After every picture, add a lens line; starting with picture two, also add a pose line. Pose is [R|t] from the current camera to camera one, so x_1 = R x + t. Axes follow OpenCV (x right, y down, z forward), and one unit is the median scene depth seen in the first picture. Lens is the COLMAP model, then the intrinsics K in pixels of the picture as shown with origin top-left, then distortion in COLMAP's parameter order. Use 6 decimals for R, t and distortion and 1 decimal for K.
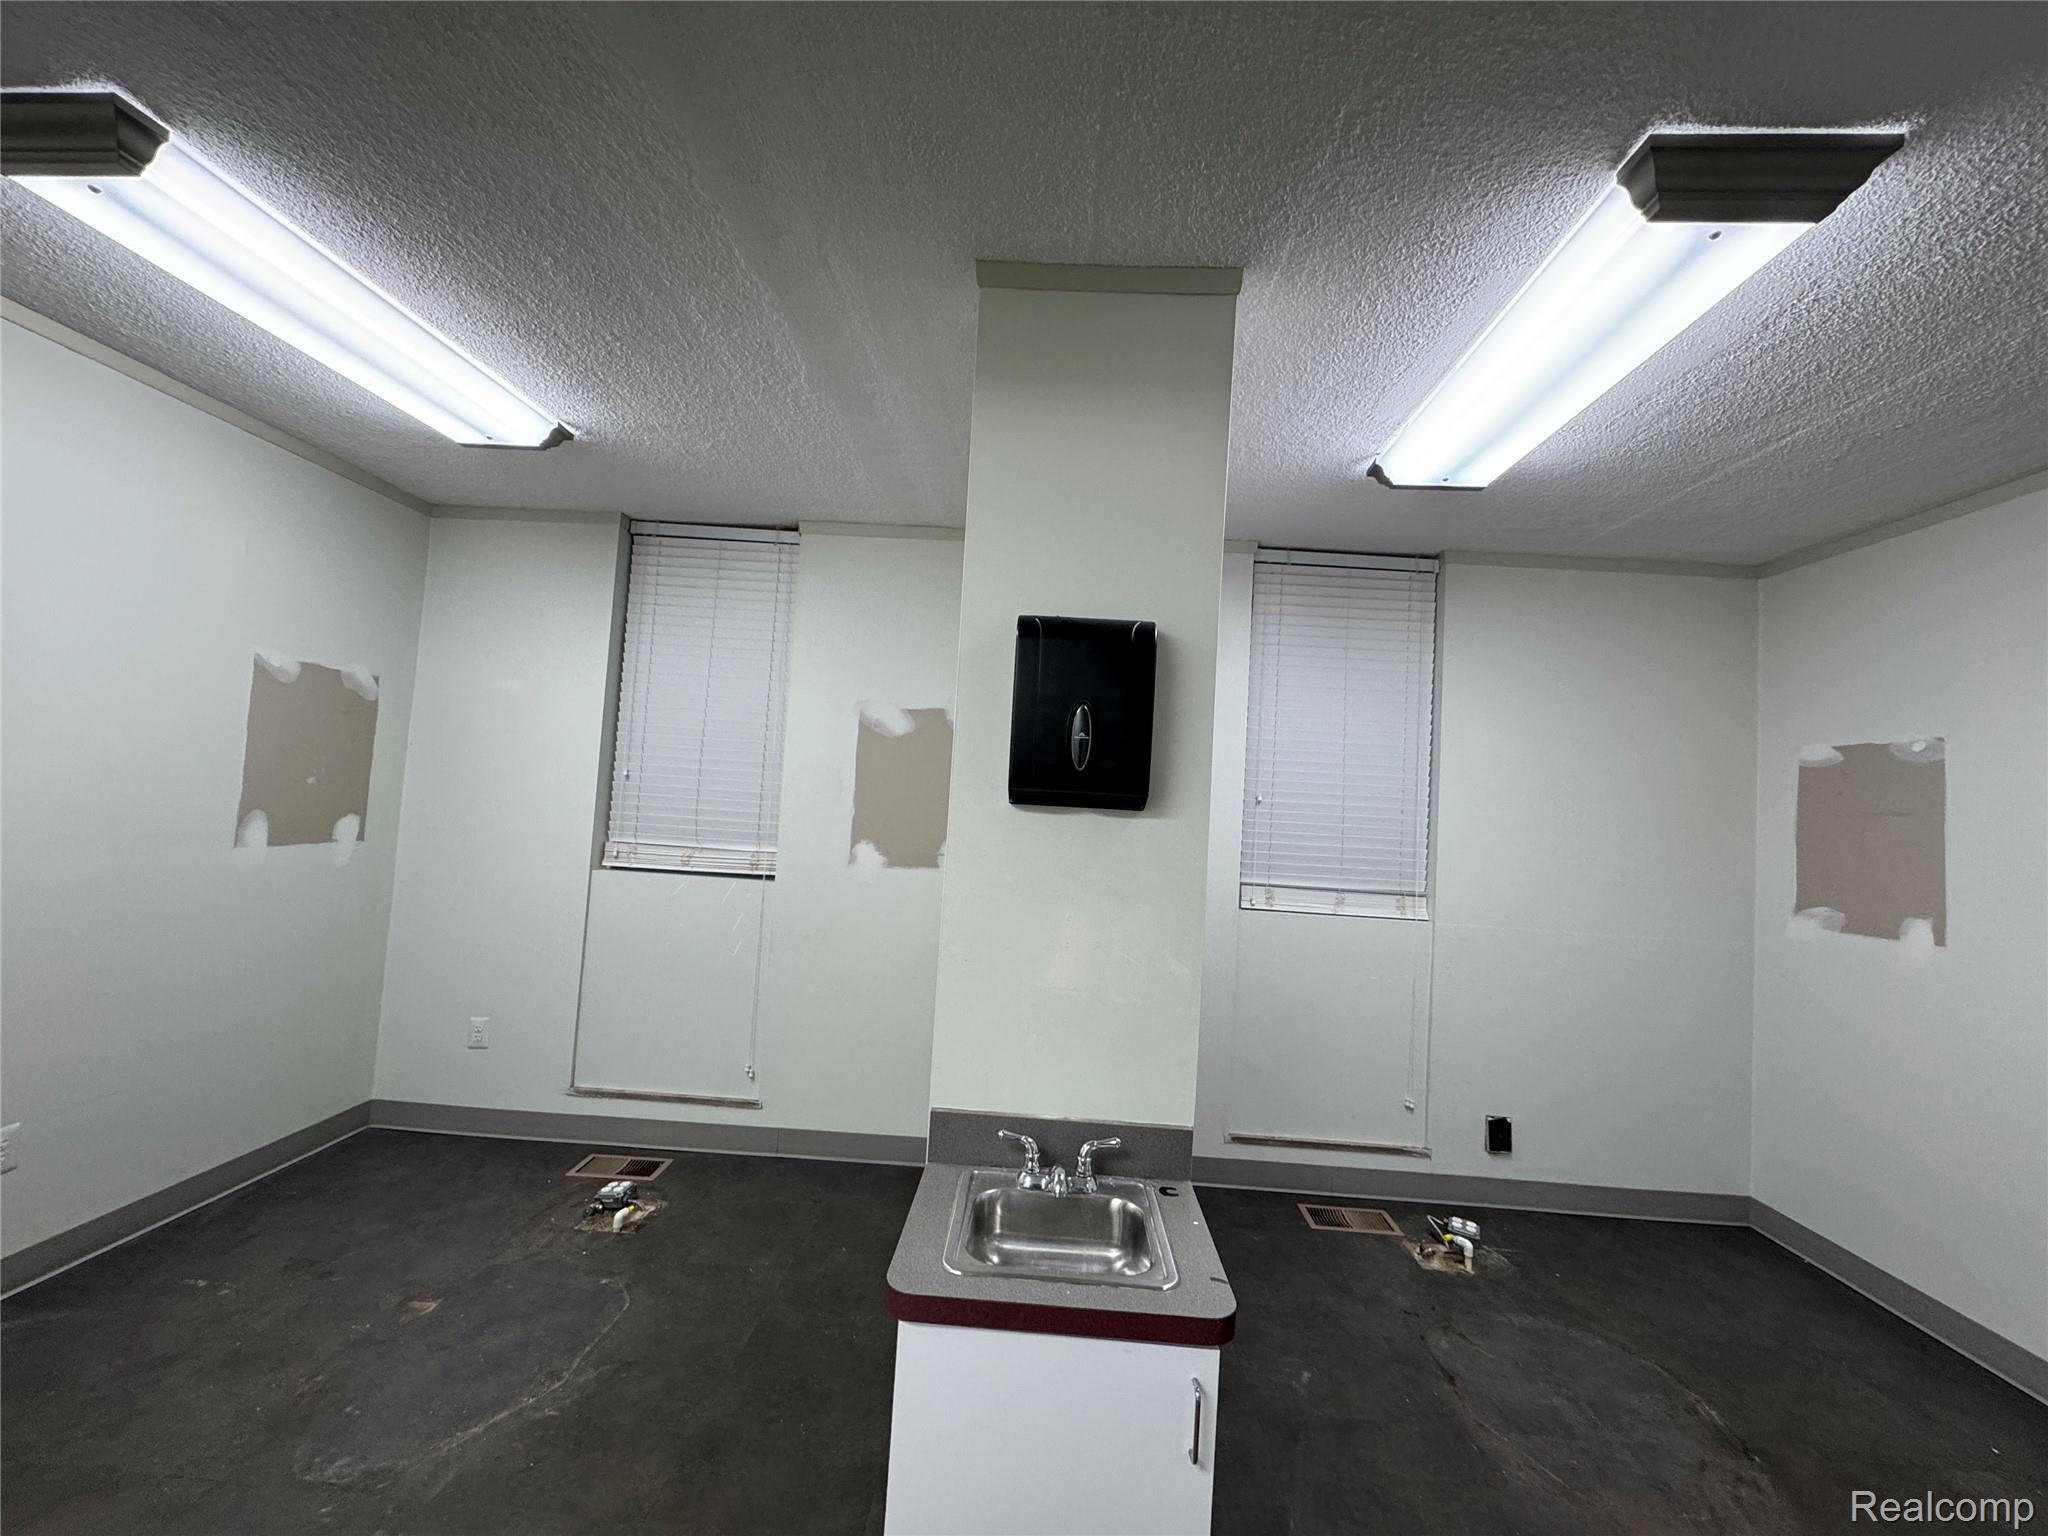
lens RADIAL K [[661.9, 0, 1028.6], [0, 661.9, 786.6], [0, 0, 1]] dist [-0.001236, 0.000179]
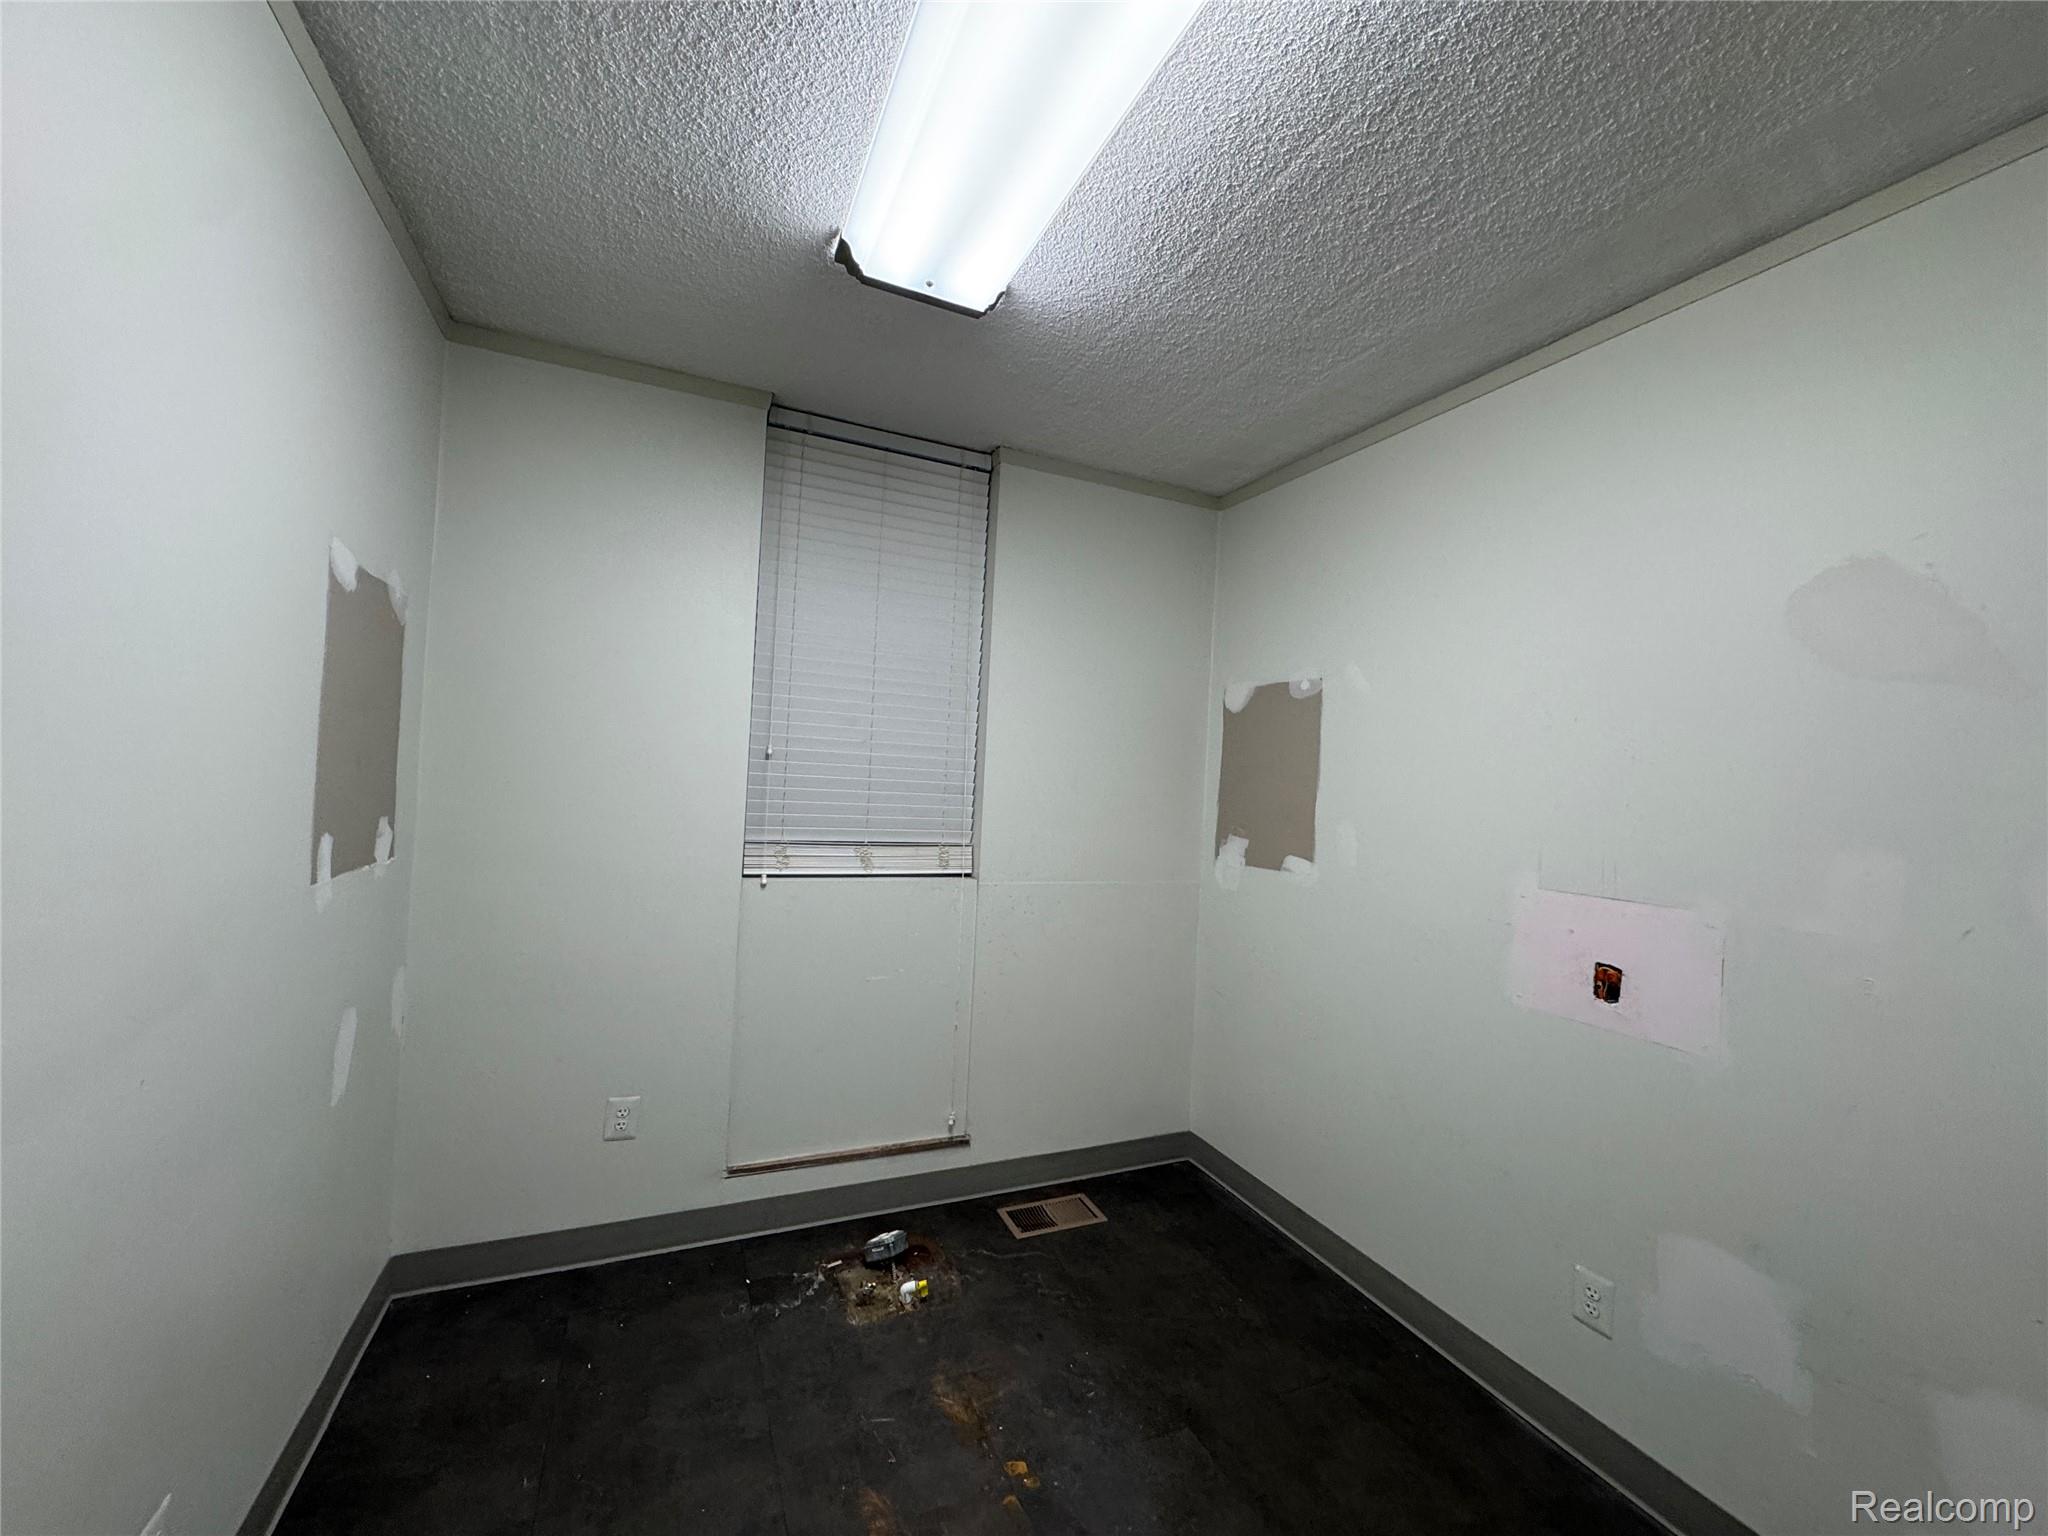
lens RADIAL K [[822.4, 0, 1043.1], [0, 822.4, 763.2], [0, 0, 1]] dist [0.004144, -0.000191]
pose [[0.910625, 0.003614, 0.413217, 0.253336], [-0.018513, 0.999315, 0.032058, 0.018382], [-0.412818, -0.036842, 0.910068, -0.013177]]
